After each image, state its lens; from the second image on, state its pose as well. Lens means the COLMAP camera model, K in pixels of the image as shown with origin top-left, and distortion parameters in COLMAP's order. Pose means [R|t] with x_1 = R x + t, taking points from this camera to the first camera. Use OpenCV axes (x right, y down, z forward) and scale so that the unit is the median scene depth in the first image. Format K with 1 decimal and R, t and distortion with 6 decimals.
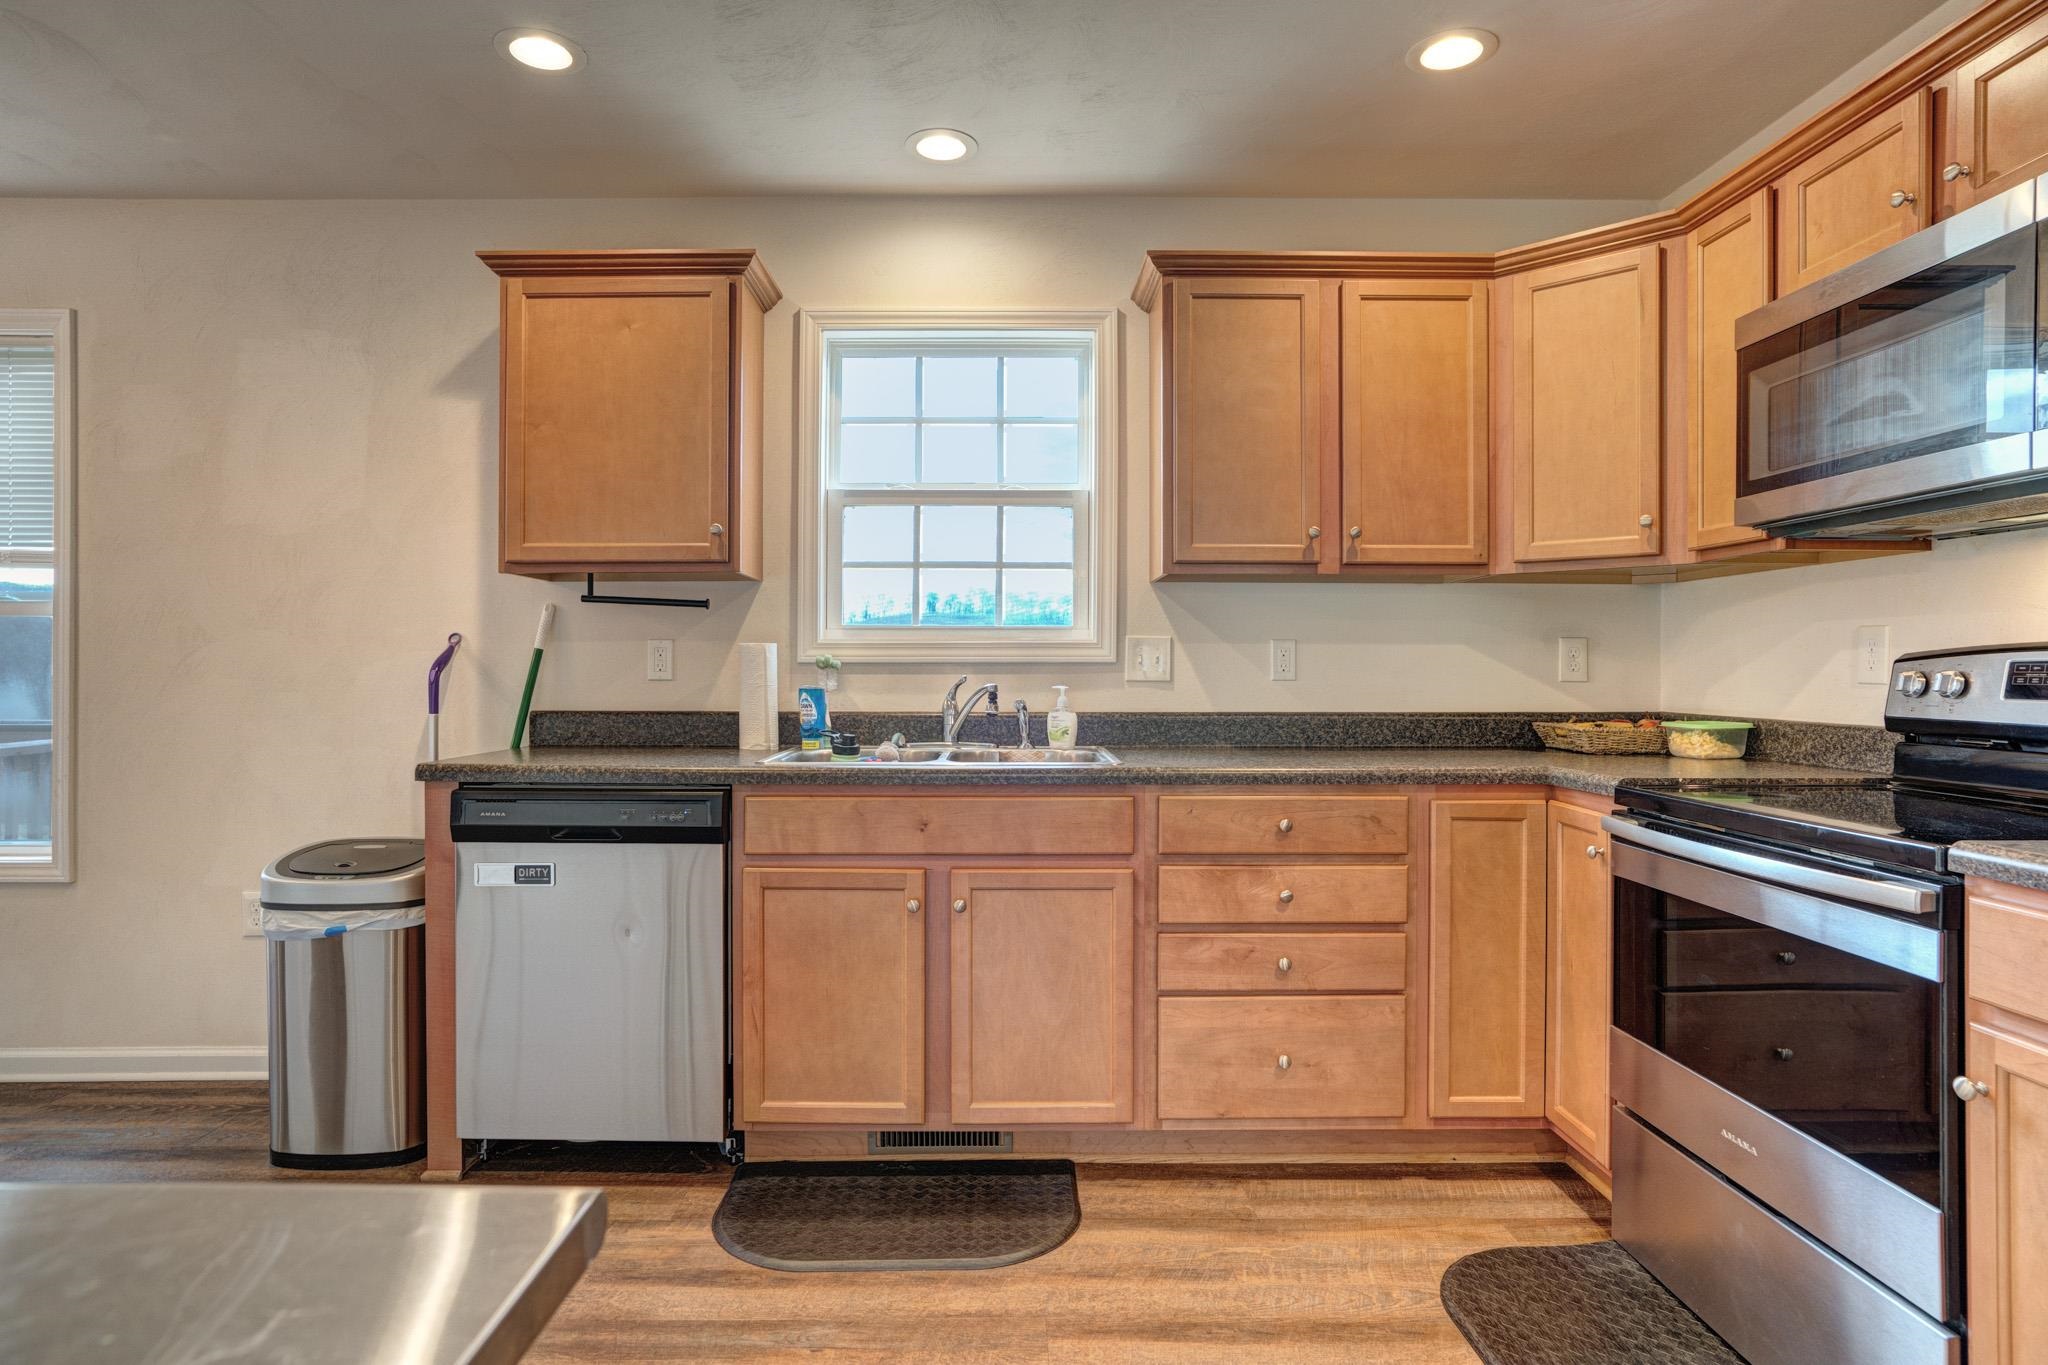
lens RADIAL K [[1141.3, 0, 1008.6], [0, 1141.3, 663.4], [0, 0, 1]] dist [-0.035894, 0.029489]
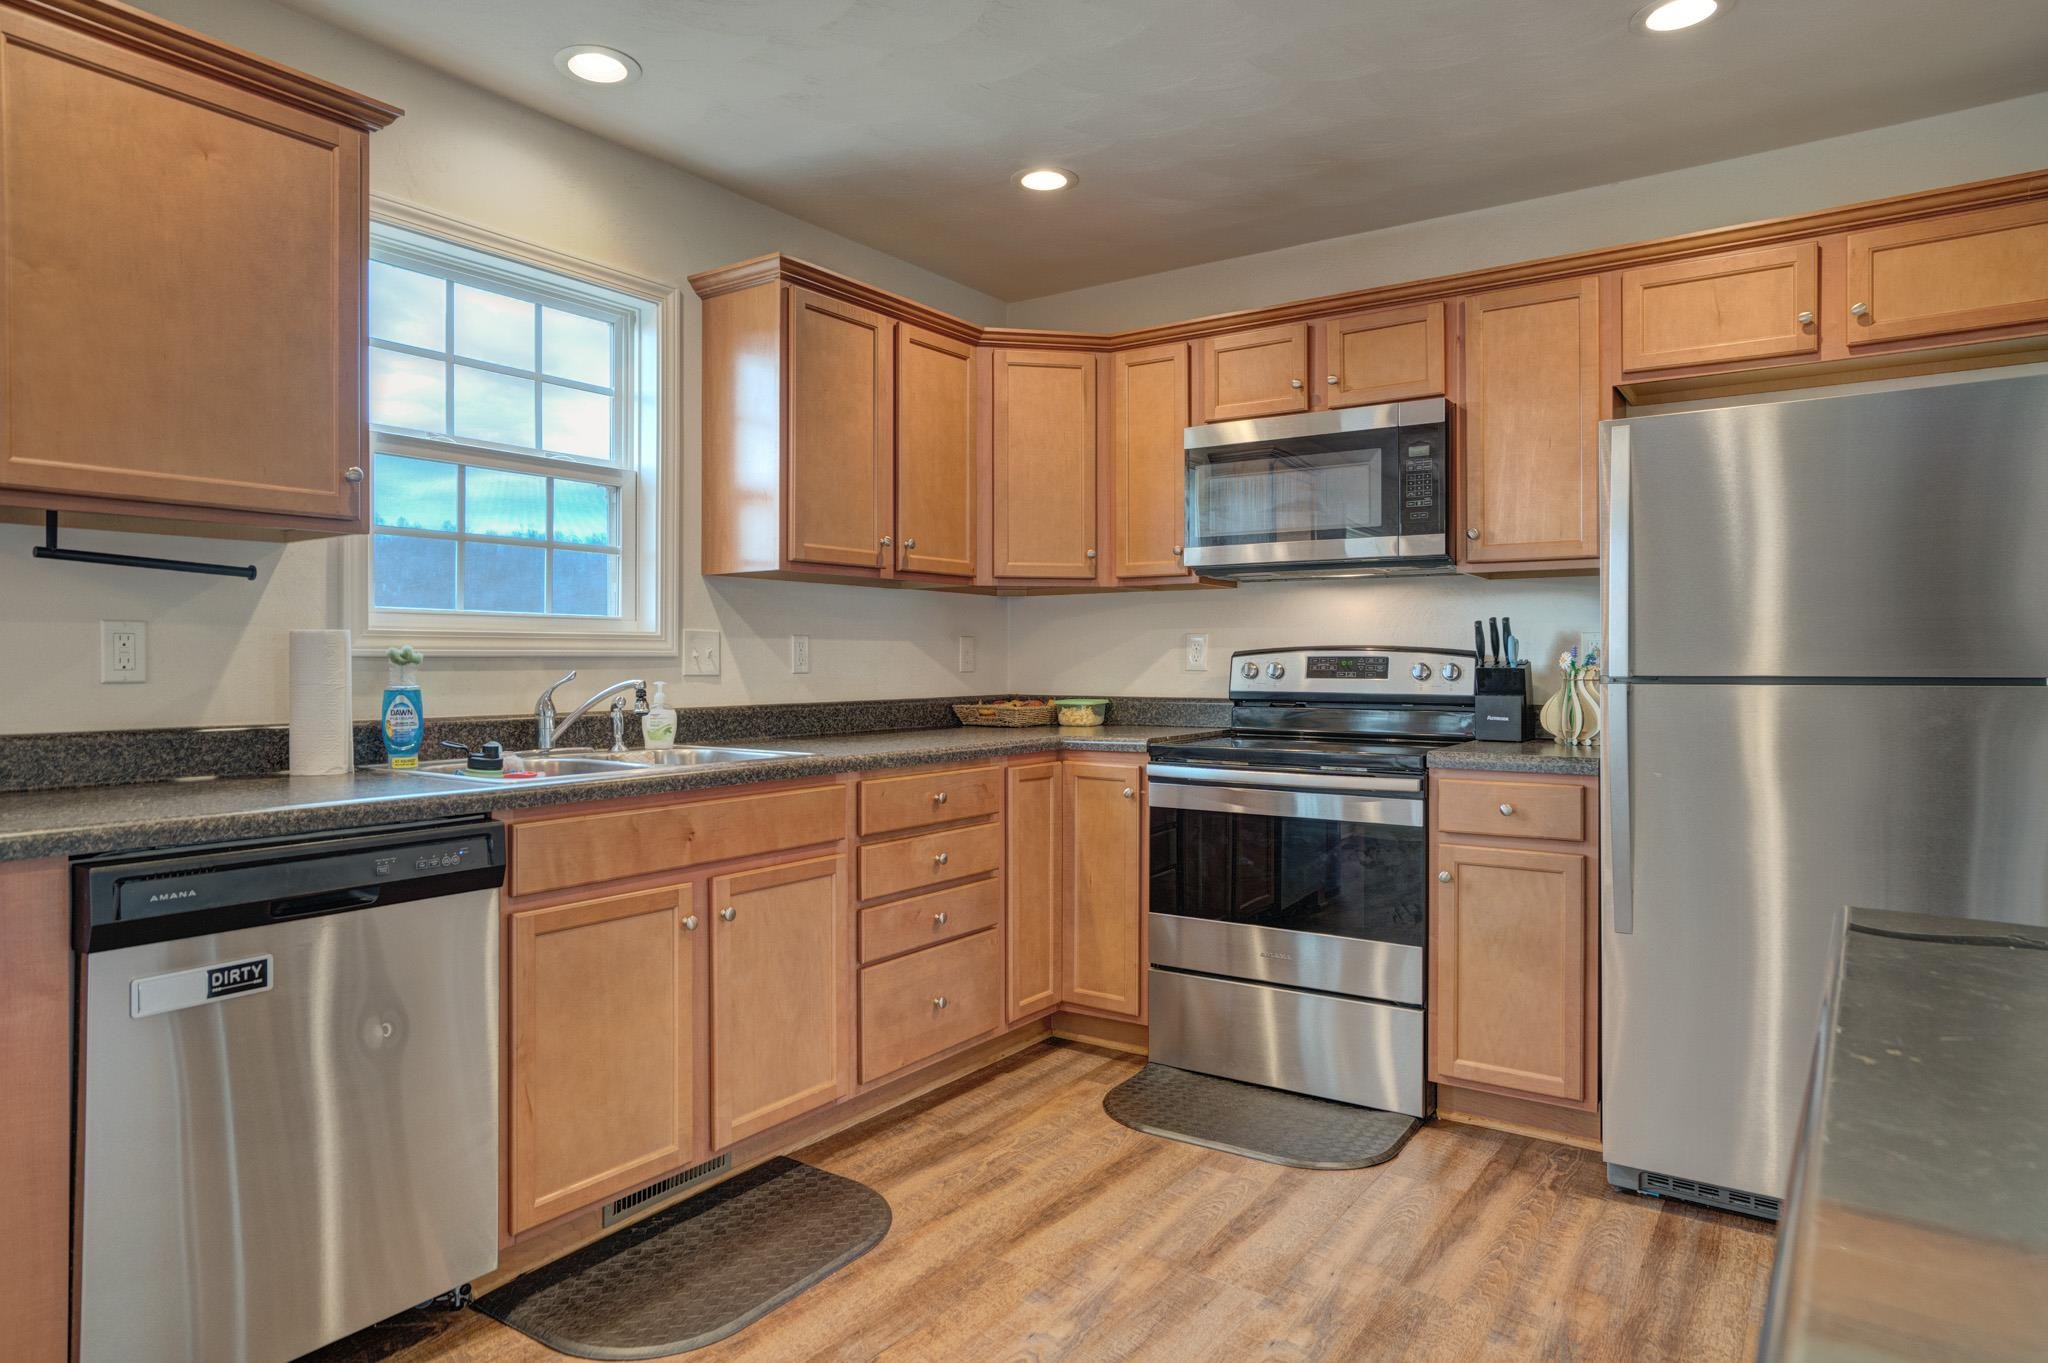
lens RADIAL K [[1226.7, 0, 1013.0], [0, 1226.7, 657.6], [0, 0, 1]] dist [-0.030001, 0.036336]
pose [[0.576359, 0.000144, 0.817197, -0.692509], [-0.000718, 1.000000, 0.000330, -0.000544], [-0.817196, -0.000777, 0.576359, 0.211455]]
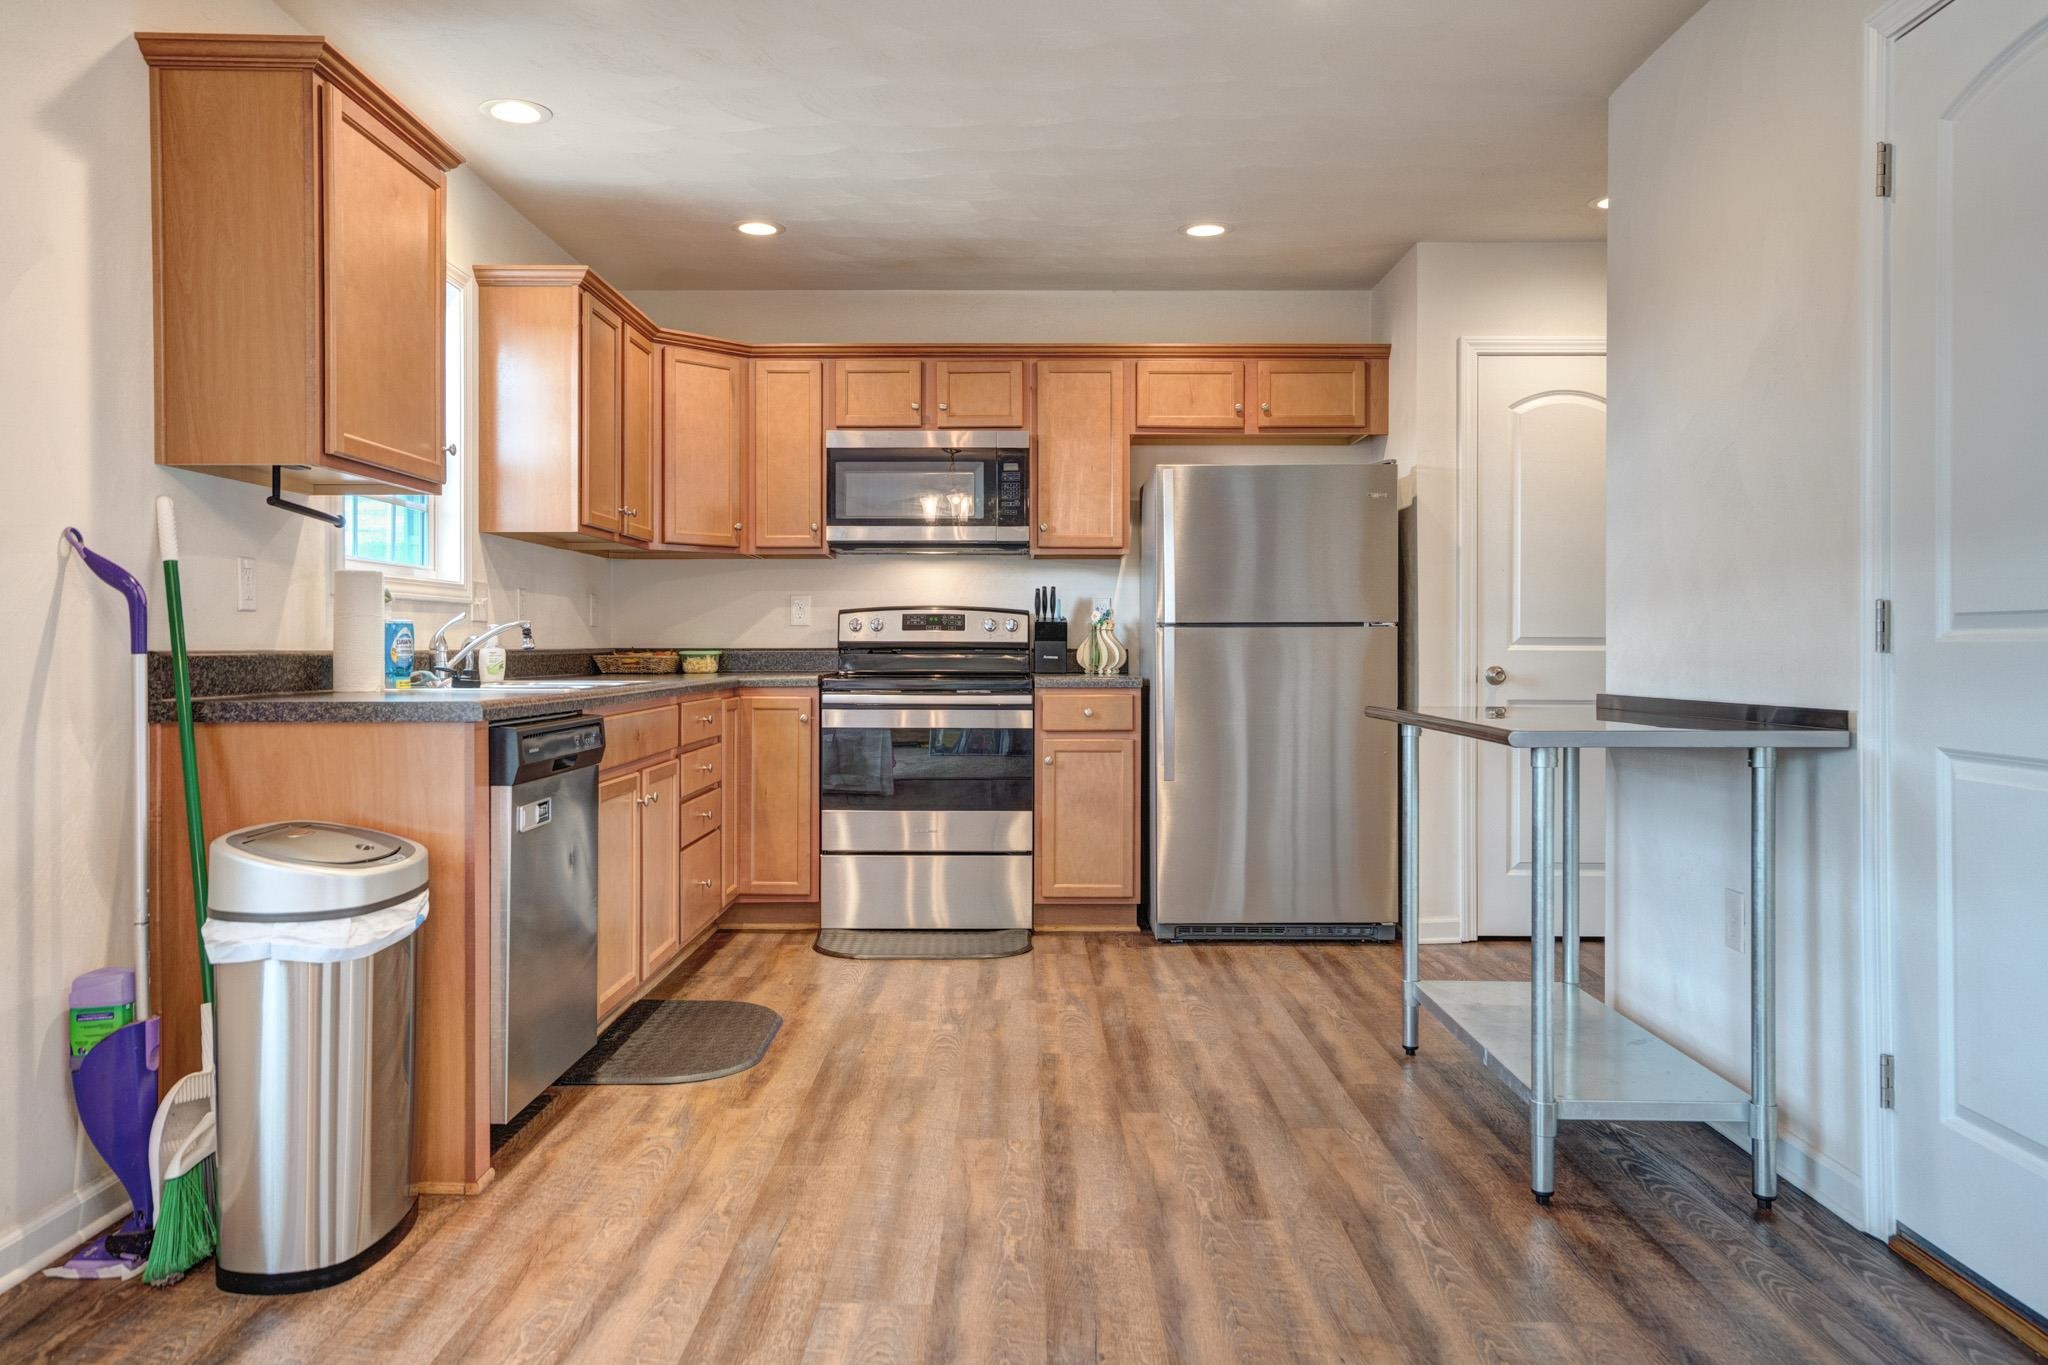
lens RADIAL K [[1476.9, 0, 1024.3], [0, 1476.9, 647.6], [0, 0, 1]] dist [-0.012247, 0.042964]
pose [[0.005509, -0.003575, 0.999978, -1.546114], [-0.002653, 0.999990, 0.003590, 0.040421], [-0.999981, -0.002673, 0.005500, 0.555671]]
